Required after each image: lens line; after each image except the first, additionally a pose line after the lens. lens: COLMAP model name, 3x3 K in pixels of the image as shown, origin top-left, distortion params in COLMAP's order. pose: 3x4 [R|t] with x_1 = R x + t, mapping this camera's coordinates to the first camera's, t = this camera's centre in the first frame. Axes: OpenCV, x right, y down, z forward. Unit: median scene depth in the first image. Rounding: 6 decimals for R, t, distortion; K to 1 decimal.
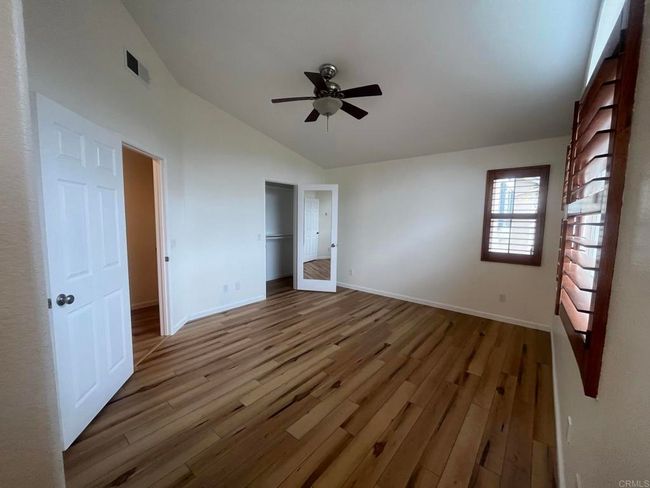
lens RADIAL K [[261.9, 0, 325.0], [0, 261.9, 244.0], [0, 0, 1]] dist [-0.000559, -0.000062]
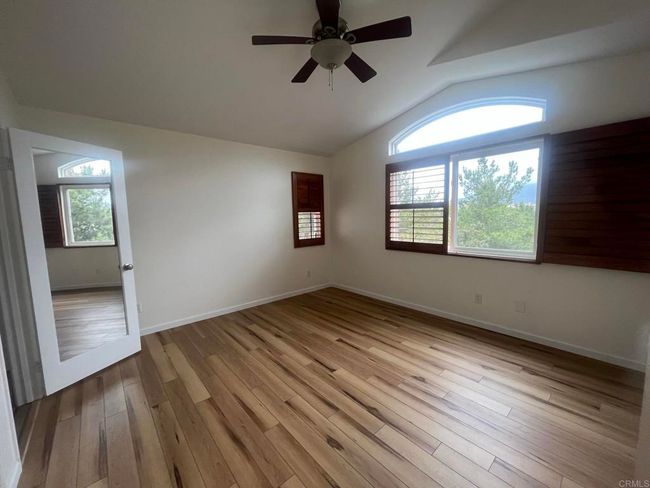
lens RADIAL K [[261.9, 0, 325.0], [0, 261.9, 244.0], [0, 0, 1]] dist [-0.000559, -0.000062]
pose [[0.147668, -0.121391, 0.981559, -0.628065], [0.113222, 0.987990, 0.105153, -0.075269], [-0.982535, 0.095606, 0.159638, 0.778976]]
